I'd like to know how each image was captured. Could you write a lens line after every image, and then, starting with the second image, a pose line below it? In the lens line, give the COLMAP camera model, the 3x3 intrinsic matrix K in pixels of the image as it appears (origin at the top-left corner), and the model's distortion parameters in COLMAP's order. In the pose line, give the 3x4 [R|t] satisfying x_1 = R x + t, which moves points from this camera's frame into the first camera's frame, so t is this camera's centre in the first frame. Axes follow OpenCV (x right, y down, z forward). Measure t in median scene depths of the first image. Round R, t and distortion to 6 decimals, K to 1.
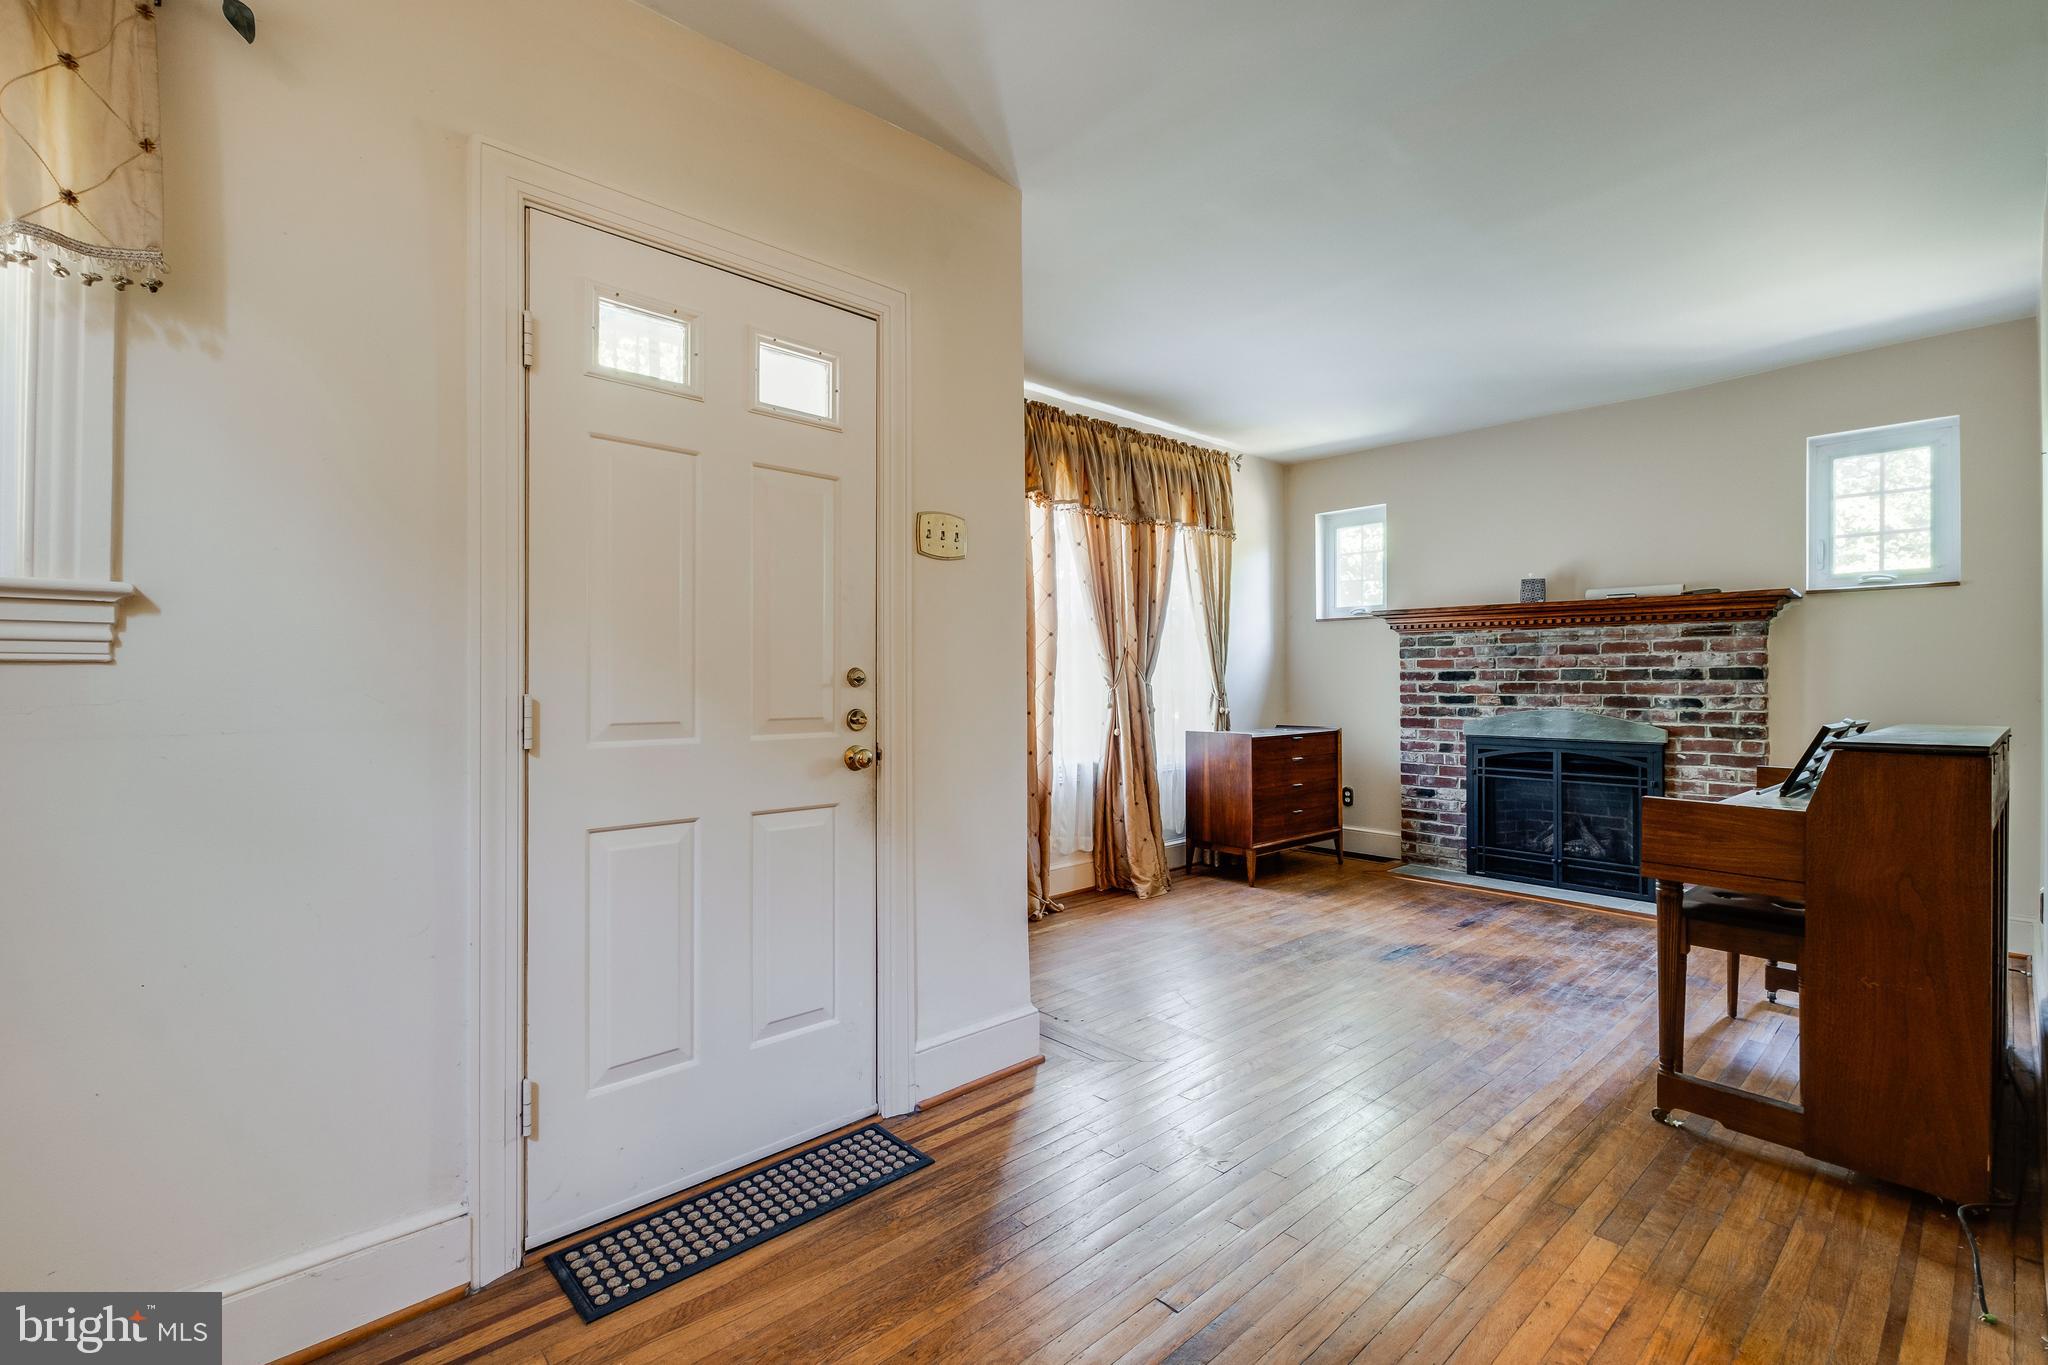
lens RADIAL K [[912.6, 0, 1026.6], [0, 912.6, 684.2], [0, 0, 1]] dist [0.011174, -0.007215]
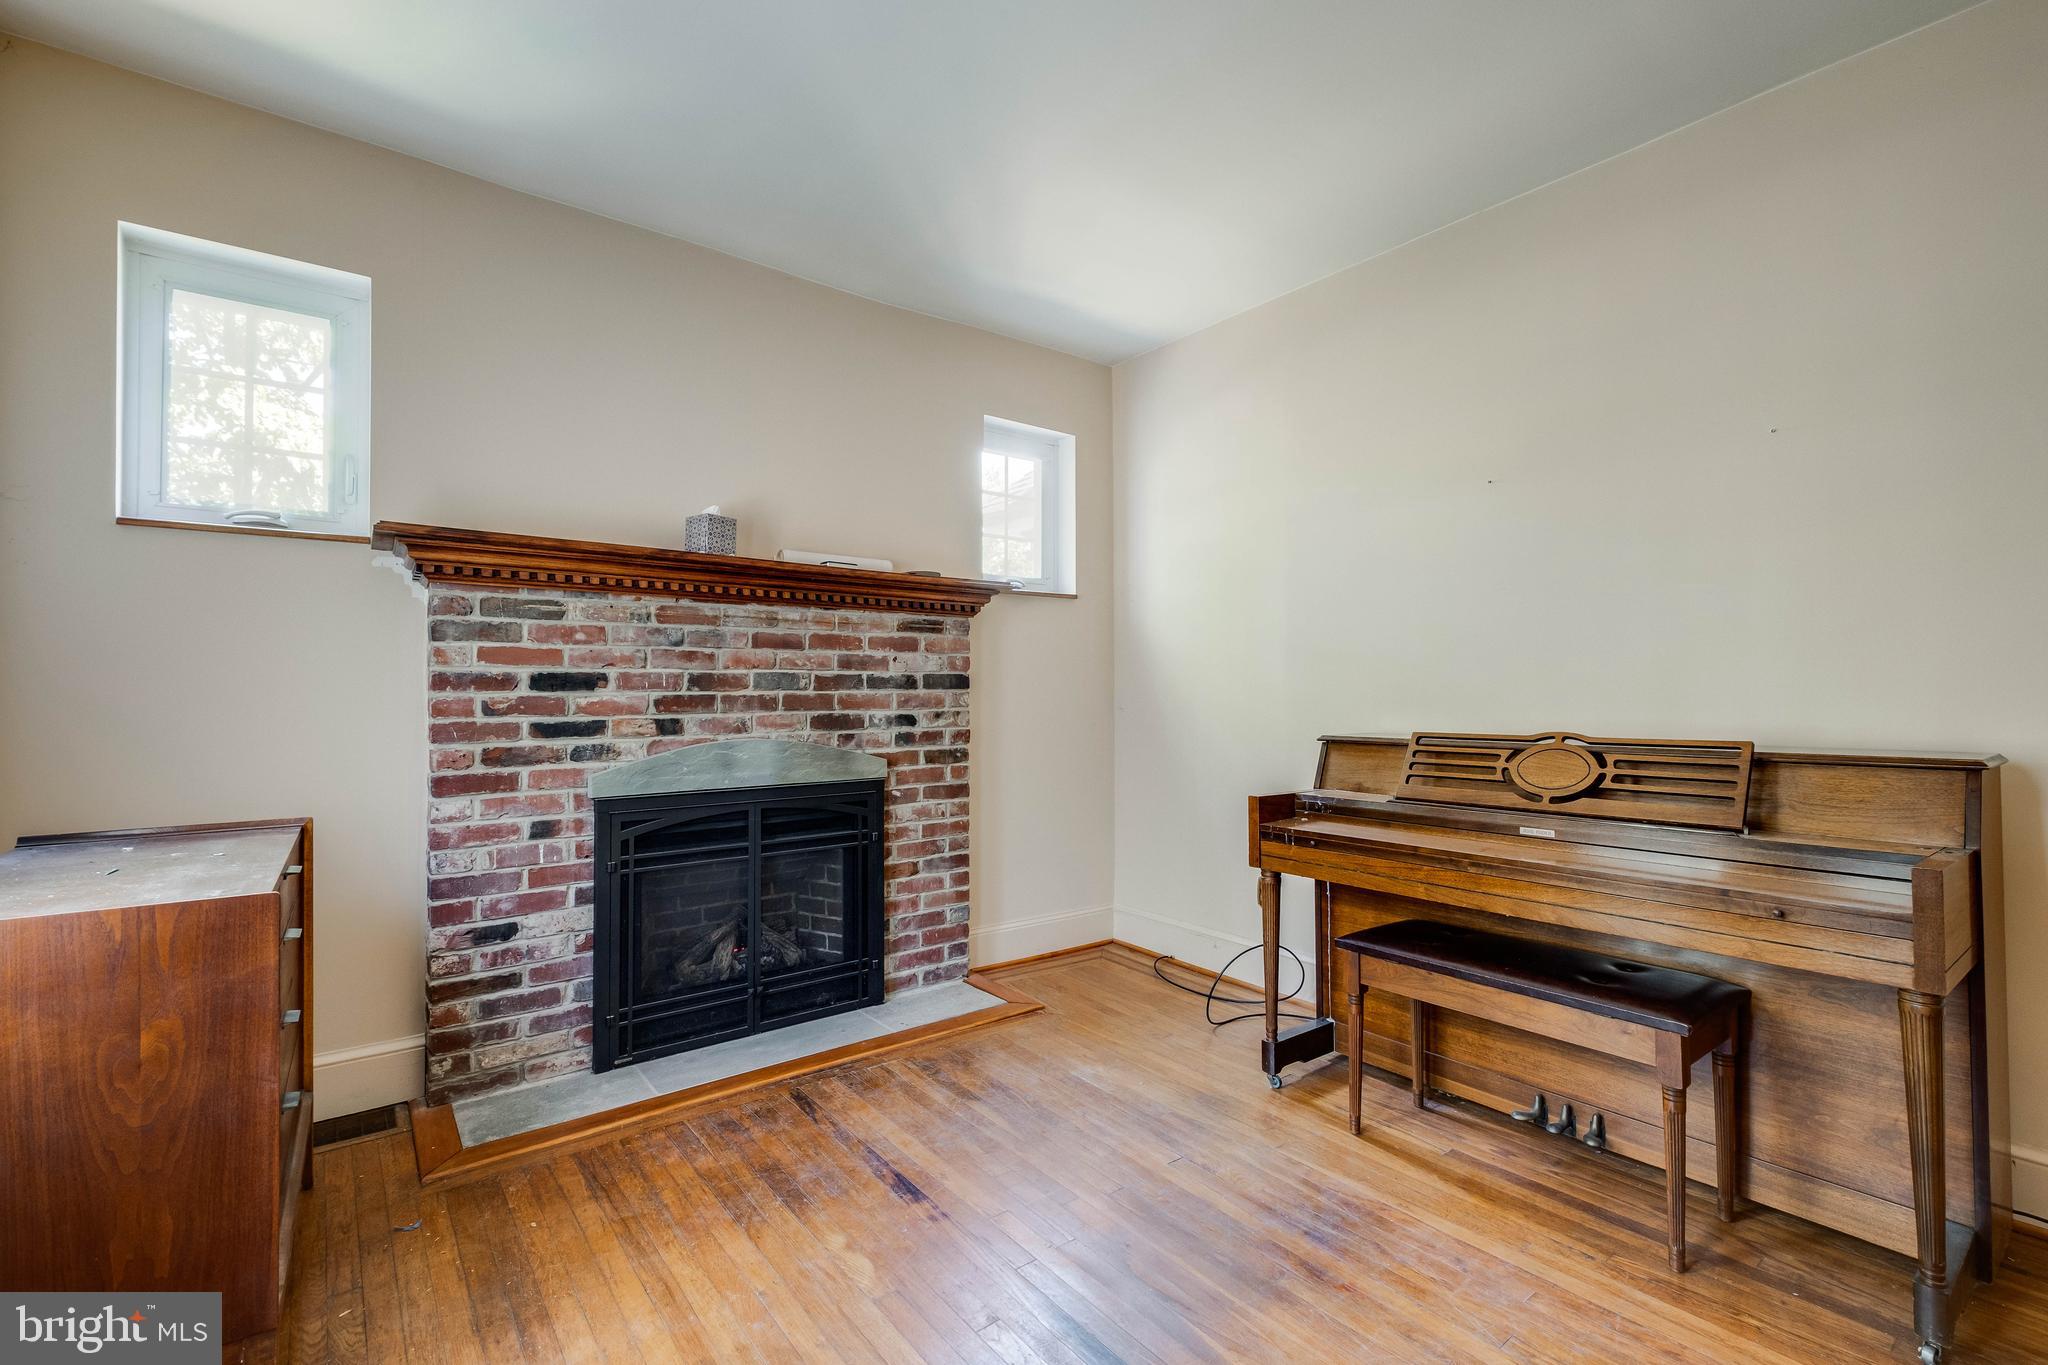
lens RADIAL K [[912.6, 0, 1031.0], [0, 912.6, 668.1], [0, 0, 1]] dist [0.011174, -0.007215]
pose [[0.063791, 0.014323, 0.997861, -0.012353], [-0.002262, 0.999897, -0.014208, -0.010266], [-0.997961, -0.001351, 0.063817, 0.741770]]
